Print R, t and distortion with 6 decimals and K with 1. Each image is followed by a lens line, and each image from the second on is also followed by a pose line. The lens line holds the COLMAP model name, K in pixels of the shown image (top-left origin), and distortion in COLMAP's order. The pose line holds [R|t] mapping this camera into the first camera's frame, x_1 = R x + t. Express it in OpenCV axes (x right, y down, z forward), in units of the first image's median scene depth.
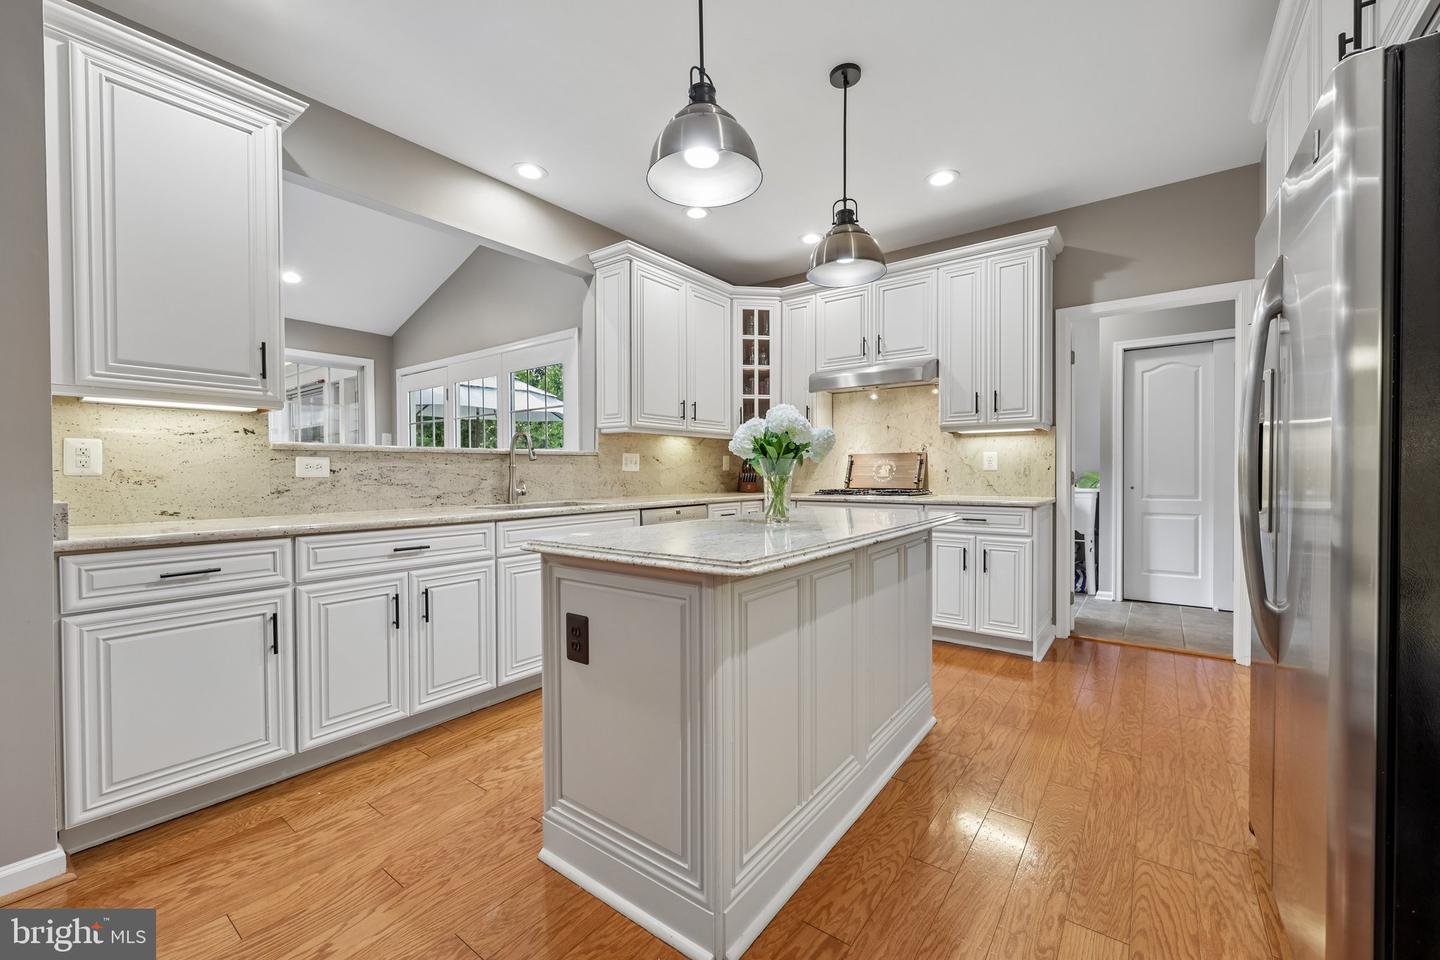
lens RADIAL K [[579.0, 0, 724.2], [0, 579.0, 481.6], [0, 0, 1]] dist [-0.001234, 0.000344]
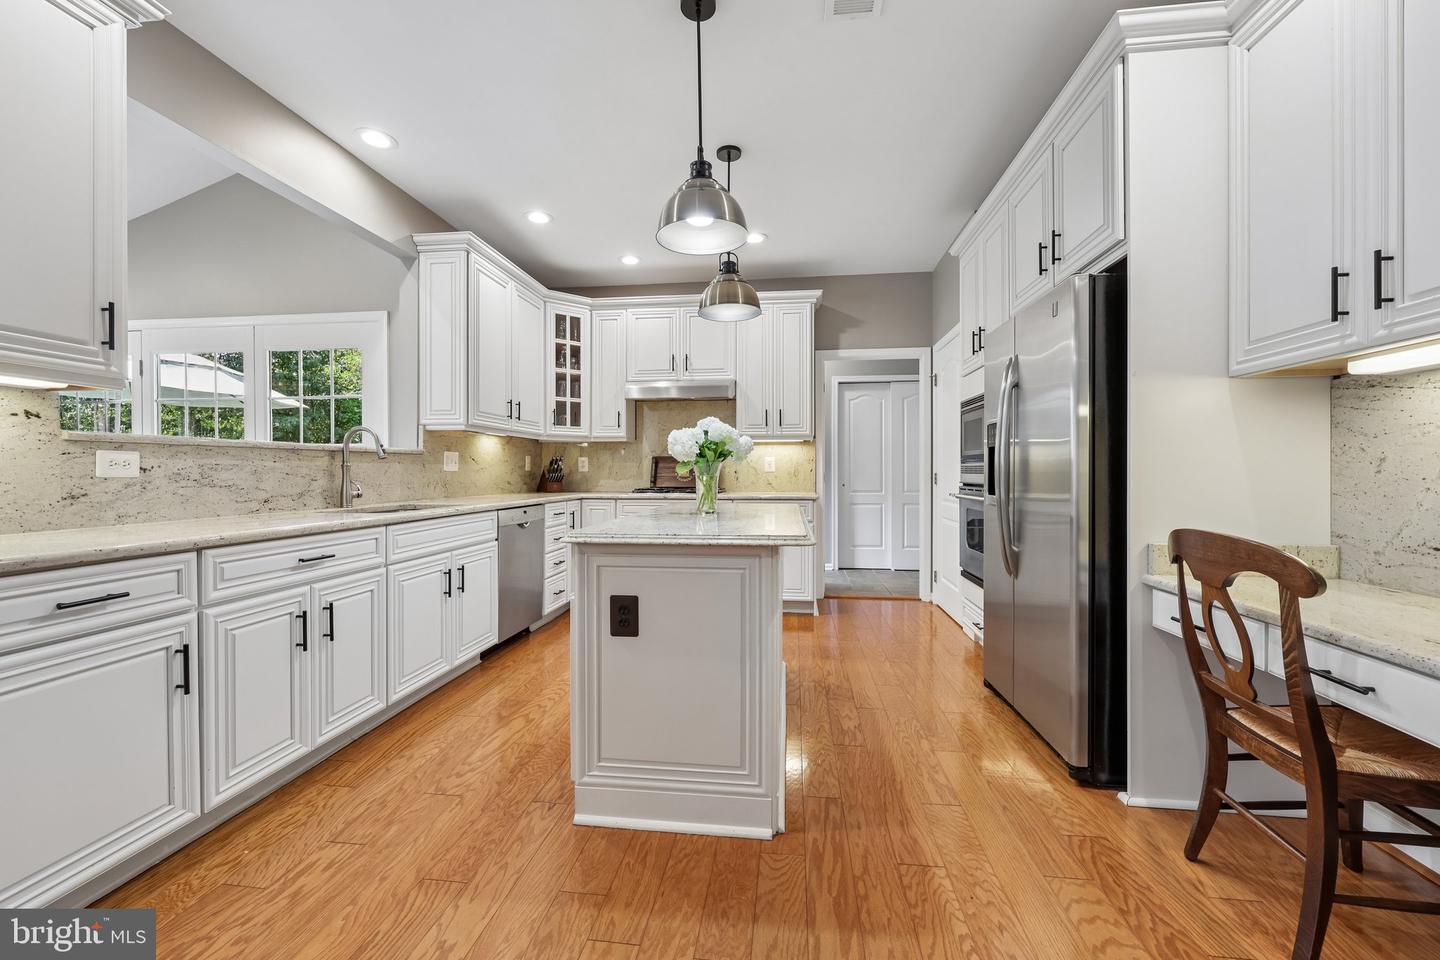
lens RADIAL K [[579.0, 0, 721.7], [0, 579.0, 479.0], [0, 0, 1]] dist [-0.001234, 0.000344]
pose [[0.868264, -0.002015, 0.496098, -0.279141], [0.004533, 0.999982, -0.003872, 0.000871], [-0.496081, 0.005610, 0.868258, -0.043014]]
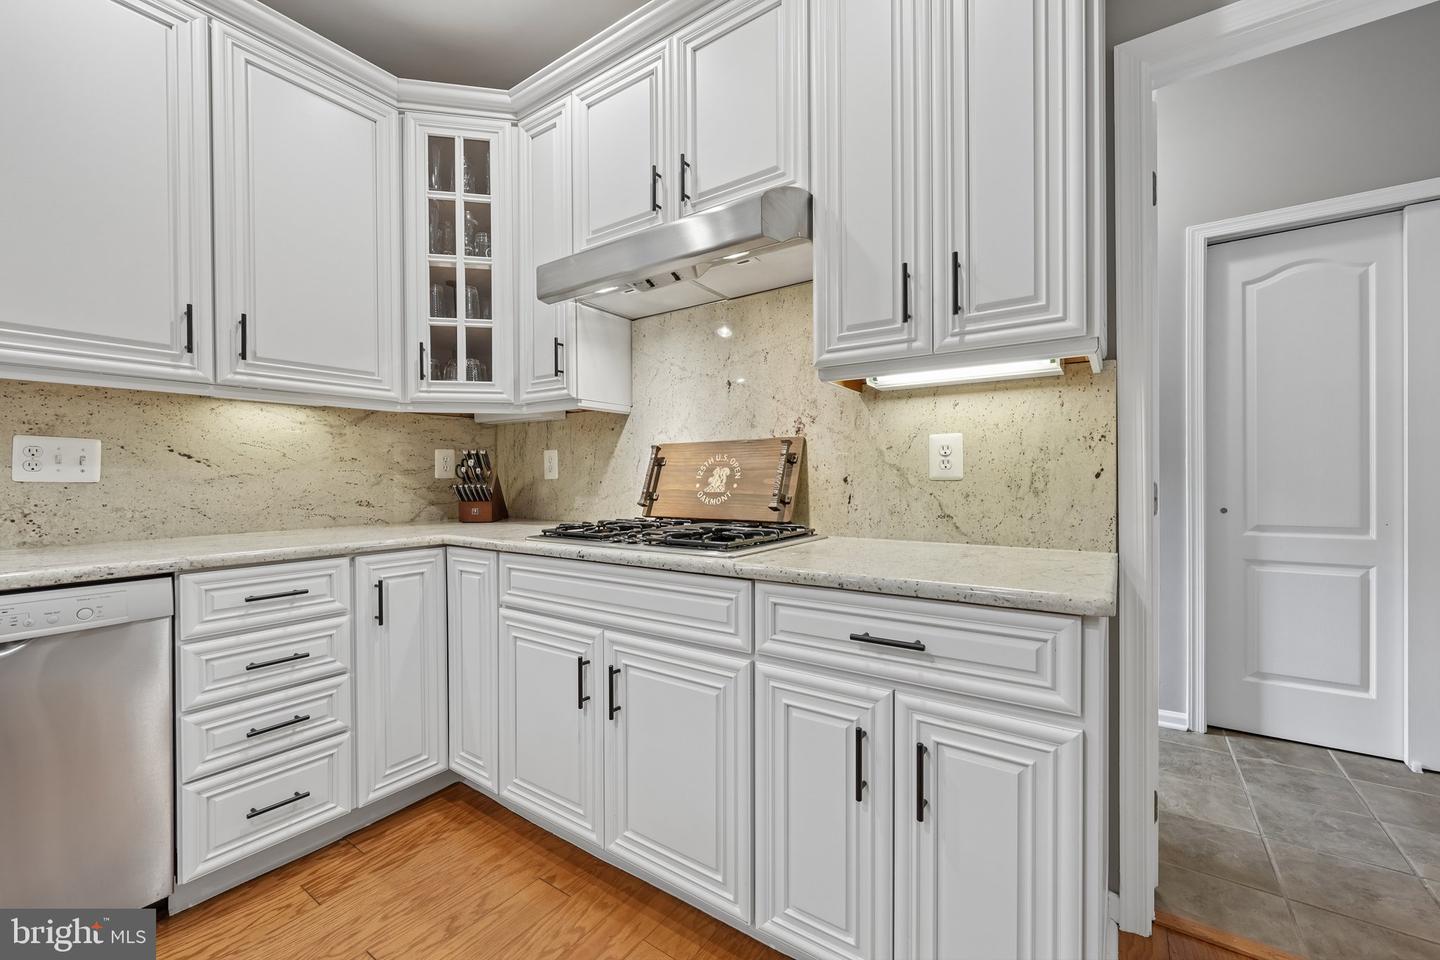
lens RADIAL K [[579.0, 0, 721.2], [0, 579.0, 483.1], [0, 0, 1]] dist [-0.001234, 0.000344]
pose [[0.999333, -0.002589, 0.036433, 0.316474], [0.002835, 0.999974, -0.006705, -0.015160], [-0.036415, 0.006804, 0.999314, 0.661362]]
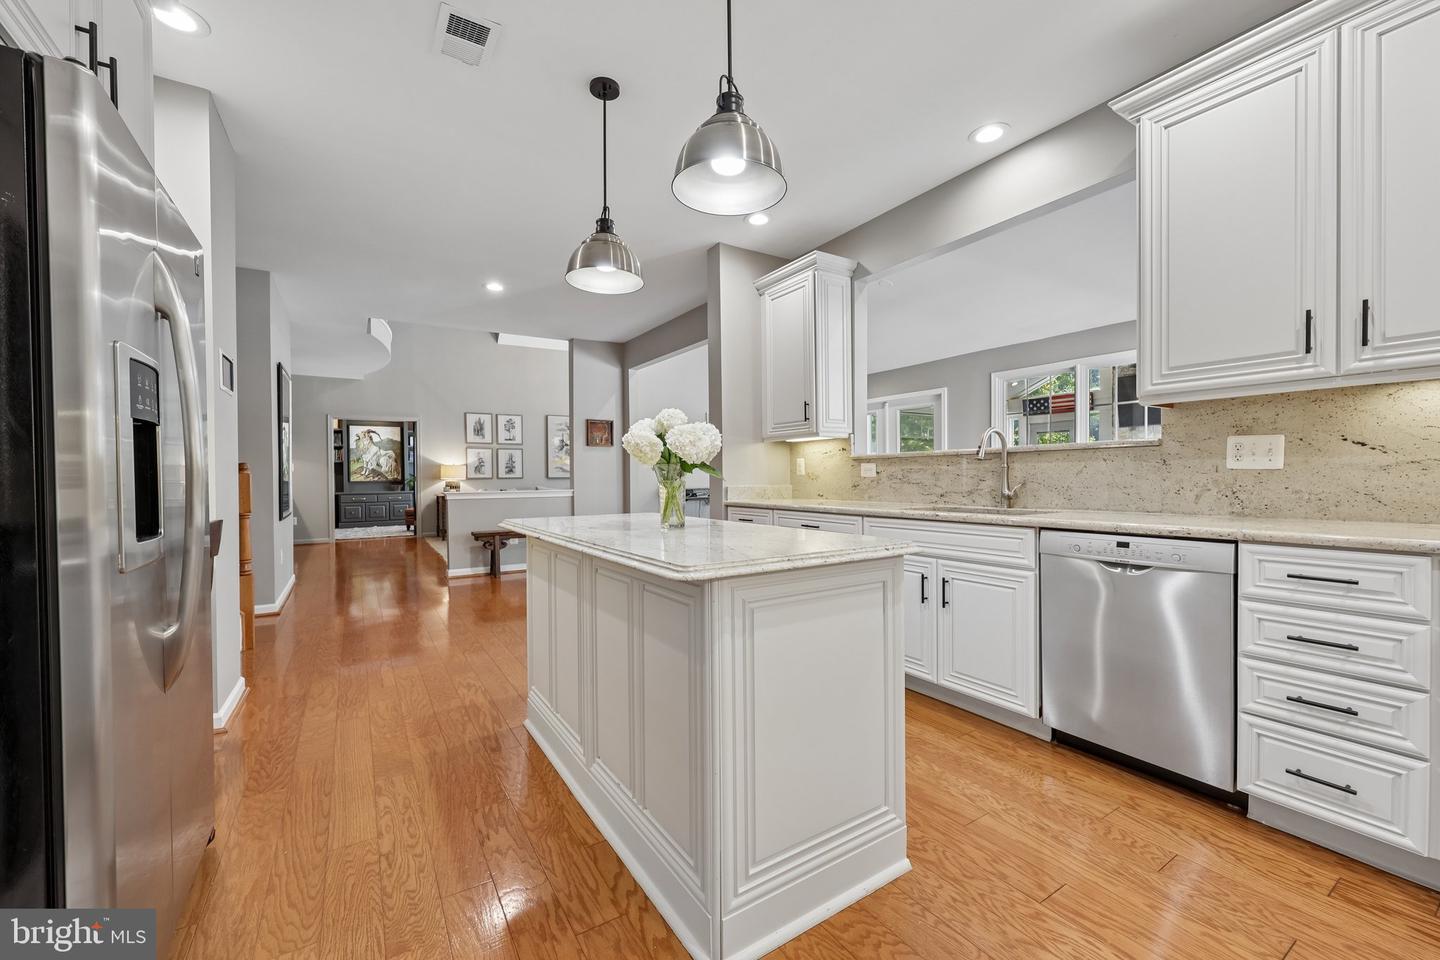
lens RADIAL K [[579.0, 0, 721.8], [0, 579.0, 483.1], [0, 0, 1]] dist [-0.001234, 0.000344]
pose [[-0.356811, 0.020320, -0.933956, 0.574539], [-0.004298, 0.999717, 0.023393, -0.017390], [0.934167, 0.012361, -0.356623, 0.828670]]
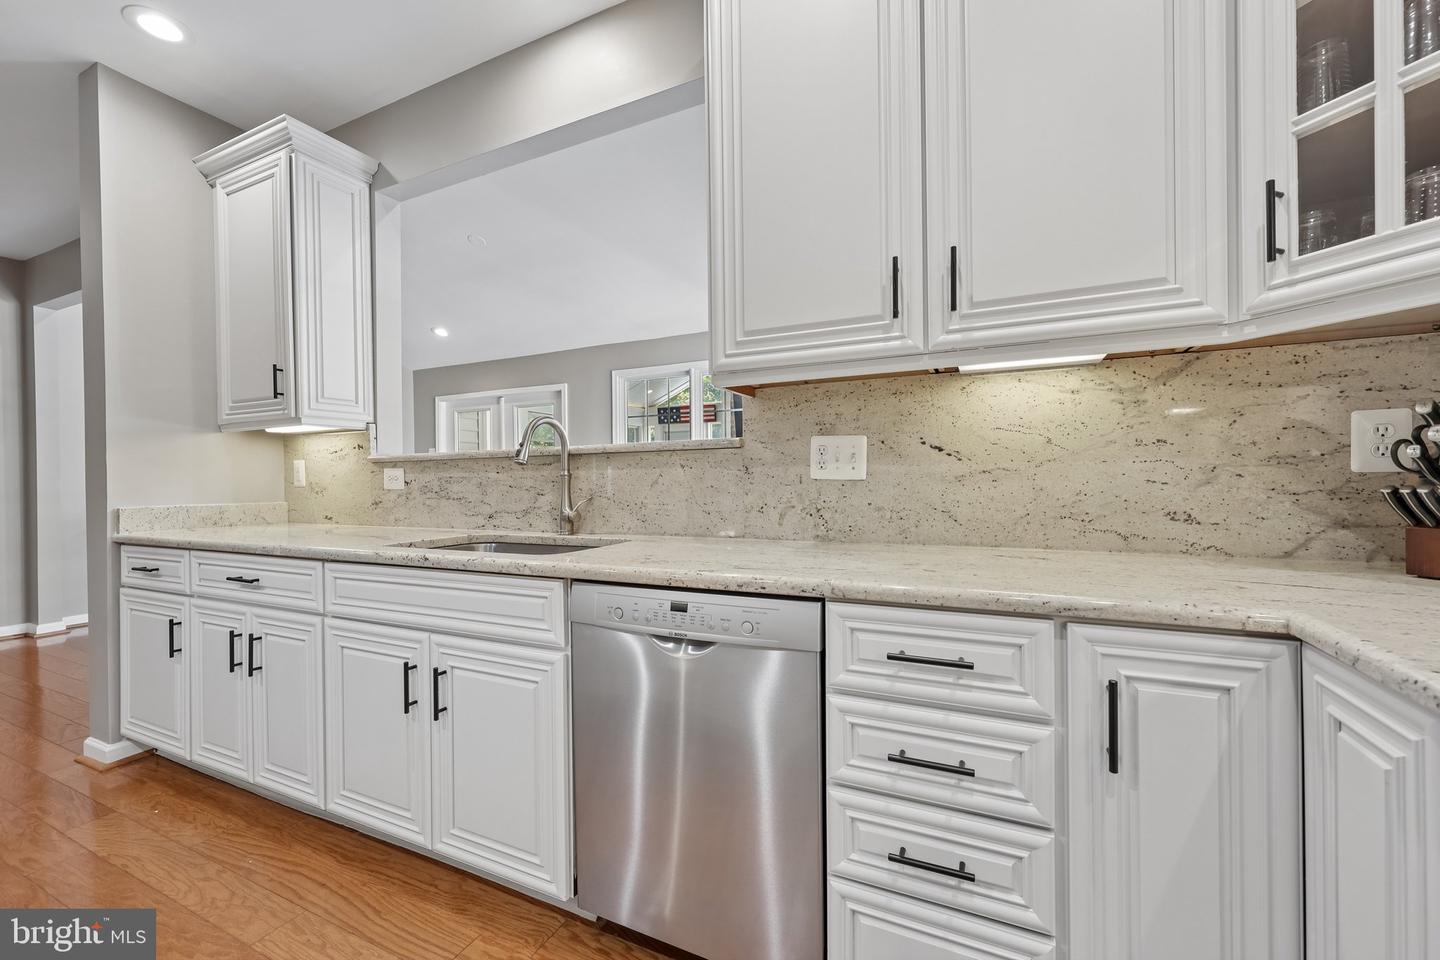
lens RADIAL K [[579.0, 0, 724.4], [0, 579.0, 480.9], [0, 0, 1]] dist [-0.001234, 0.000344]
pose [[0.199987, 0.006194, -0.979779, 0.251125], [-0.006130, 0.999968, 0.005070, -0.021090], [0.979779, 0.004992, 0.200019, 0.949378]]
